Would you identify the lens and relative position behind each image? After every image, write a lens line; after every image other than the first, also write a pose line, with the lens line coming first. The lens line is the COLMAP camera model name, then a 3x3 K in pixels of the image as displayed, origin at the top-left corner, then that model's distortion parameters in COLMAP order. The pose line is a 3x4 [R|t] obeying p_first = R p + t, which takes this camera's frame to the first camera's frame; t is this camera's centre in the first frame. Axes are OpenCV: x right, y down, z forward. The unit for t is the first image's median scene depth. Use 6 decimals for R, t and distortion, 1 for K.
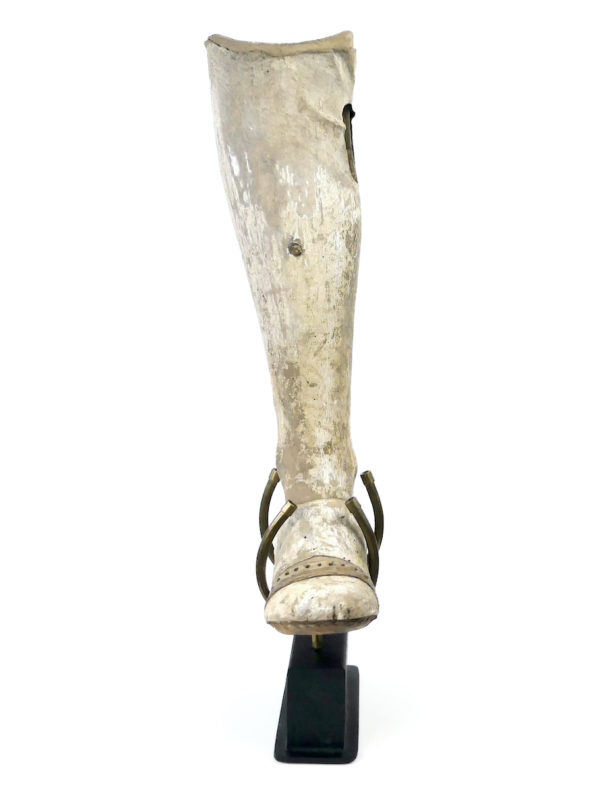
lens RADIAL K [[1153.5, 0, 300.0], [0, 1153.5, 400.0], [0, 0, 1]] dist [-0.009947, 0.041711]
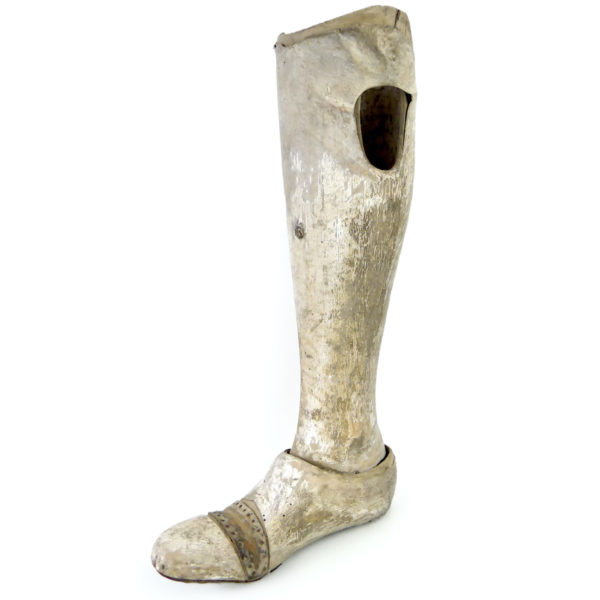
lens RADIAL K [[562.1, 0, 290.2], [0, 562.1, 323.1], [0, 0, 1]] dist [-0.007891, -0.007228]
pose [[0.586630, 0.235463, -0.774869, 0.416101], [-0.145886, 0.971873, 0.184881, -0.142895], [0.796607, 0.004585, 0.604481, 0.670076]]
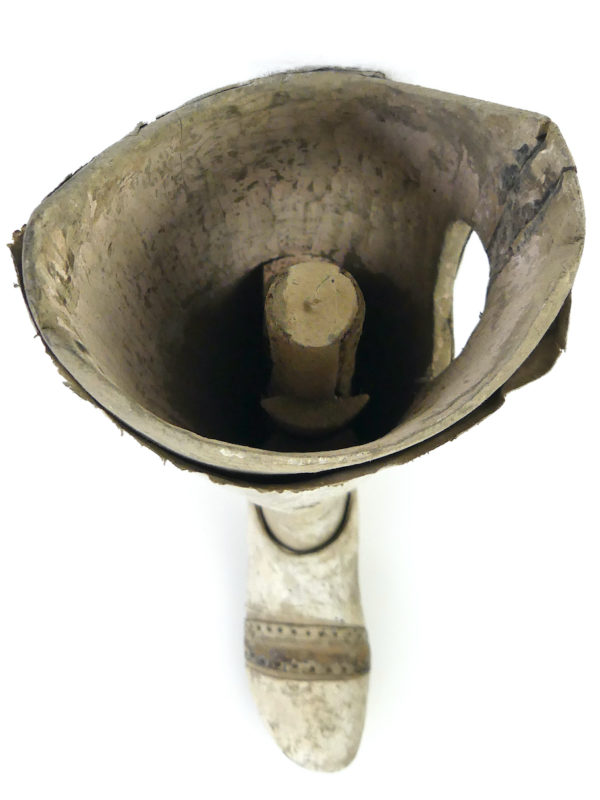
lens RADIAL K [[753.0, 0, 301.5], [0, 753.0, 419.2], [0, 0, 1]] dist [0.015414, 0.013100]
pose [[0.993198, -0.054089, 0.103108, -0.035642], [-0.075375, 0.376264, 0.923441, -0.416939], [-0.088744, -0.924932, 0.369628, 0.903944]]
